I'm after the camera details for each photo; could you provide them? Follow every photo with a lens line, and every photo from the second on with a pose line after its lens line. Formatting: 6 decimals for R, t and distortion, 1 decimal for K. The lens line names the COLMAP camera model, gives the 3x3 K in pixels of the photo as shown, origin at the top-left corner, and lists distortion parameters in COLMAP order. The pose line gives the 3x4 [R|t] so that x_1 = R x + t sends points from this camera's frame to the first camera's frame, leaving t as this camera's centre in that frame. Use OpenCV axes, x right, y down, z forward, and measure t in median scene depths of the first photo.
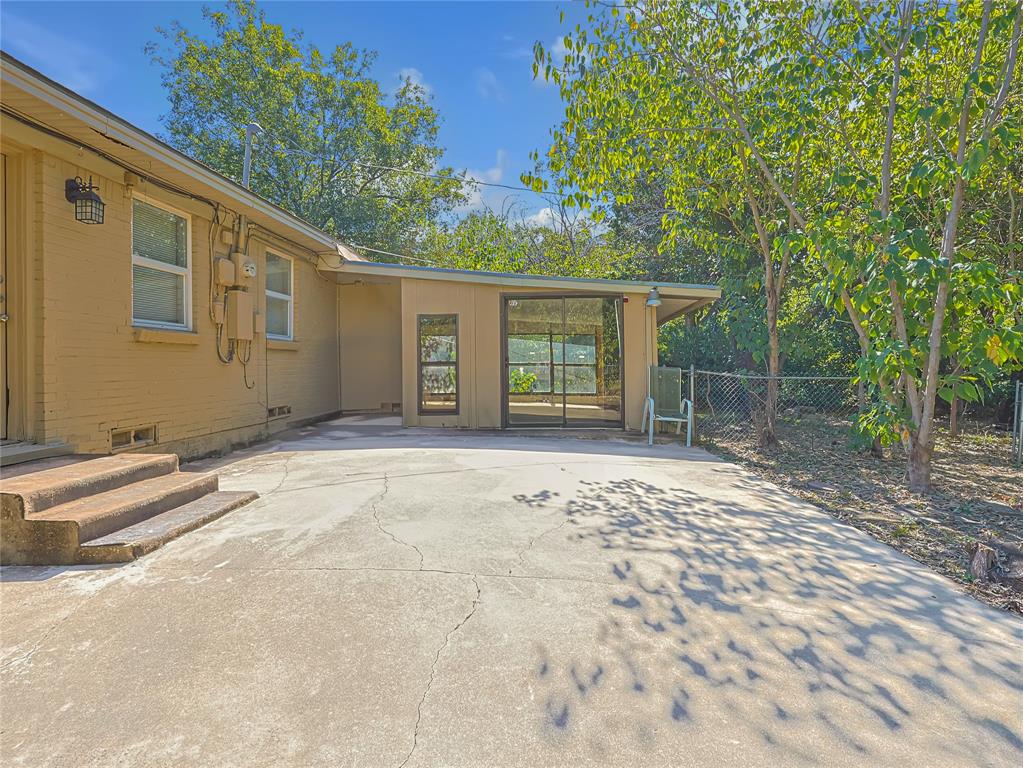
lens RADIAL K [[580.0, 0, 514.1], [0, 580.0, 377.3], [0, 0, 1]] dist [-0.001515, 0.000308]
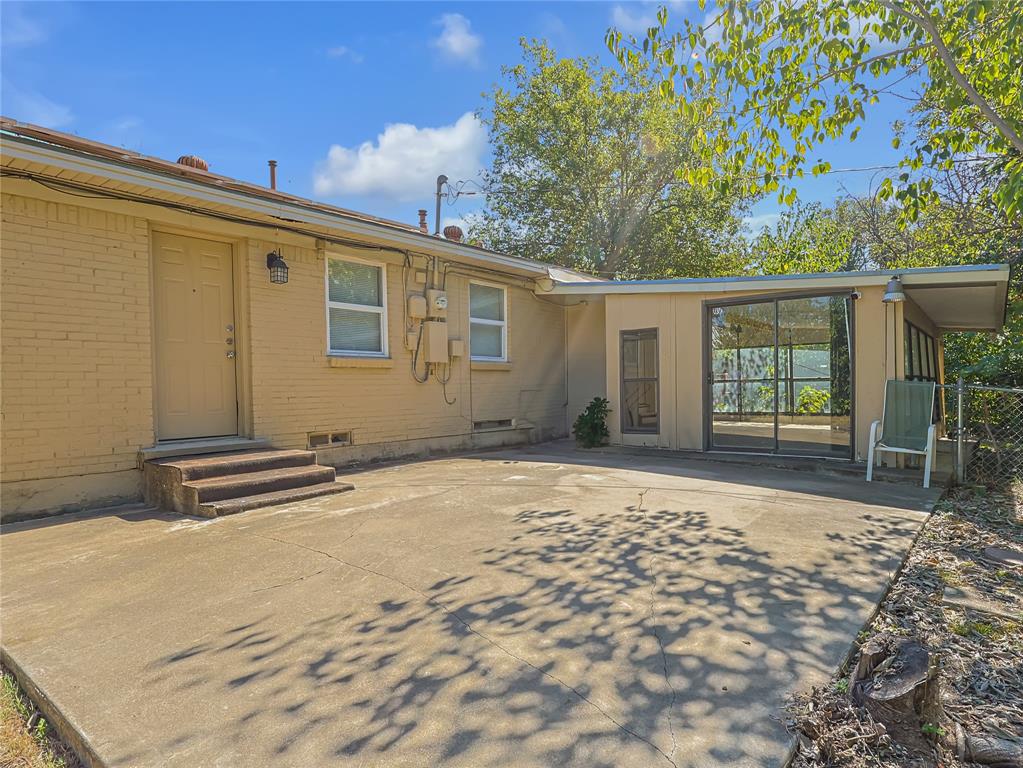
lens RADIAL K [[591.4, 0, 512.0], [0, 591.4, 430.0], [0, 0, 1]] dist [0.000150, -0.000113]
pose [[0.818269, 0.034979, -0.573770, 0.642706], [-0.001549, 0.998277, 0.058650, 0.002160], [0.574833, -0.047102, 0.816914, 0.167828]]
